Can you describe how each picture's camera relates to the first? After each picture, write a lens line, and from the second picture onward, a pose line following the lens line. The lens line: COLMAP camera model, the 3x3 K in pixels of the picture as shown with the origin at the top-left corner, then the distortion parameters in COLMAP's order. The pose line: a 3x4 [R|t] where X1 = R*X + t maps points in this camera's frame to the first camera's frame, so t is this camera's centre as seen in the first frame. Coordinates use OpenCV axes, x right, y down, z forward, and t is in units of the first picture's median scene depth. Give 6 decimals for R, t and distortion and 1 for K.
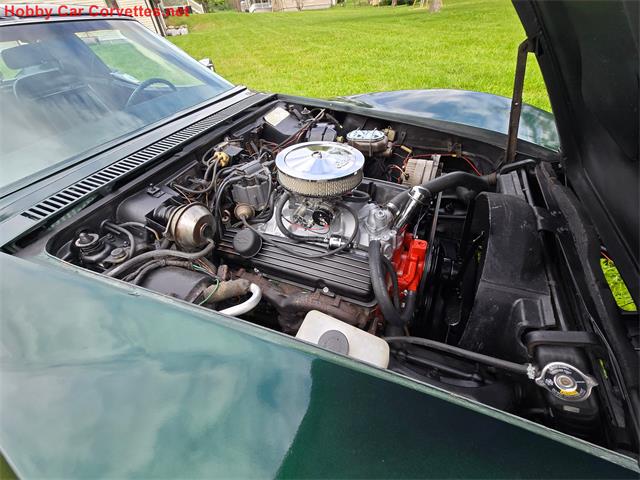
lens RADIAL K [[257.5, 0, 320.0], [0, 257.5, 237.4], [0, 0, 1]] dist [0.000105, 0.000024]
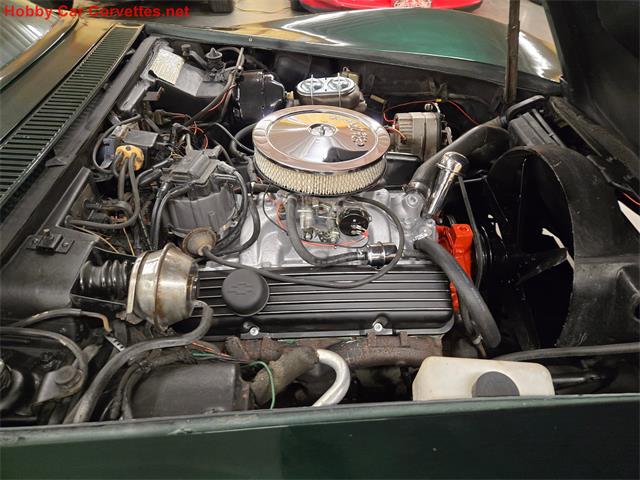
lens RADIAL K [[429.1, 0, 309.8], [0, 429.1, 238.8], [0, 0, 1]] dist [0.066144, -0.053837]
pose [[0.911144, -0.223517, 0.346202, -0.420149], [0.222643, 0.973958, 0.042853, -0.096410], [-0.346765, 0.038035, 0.937181, 0.001431]]
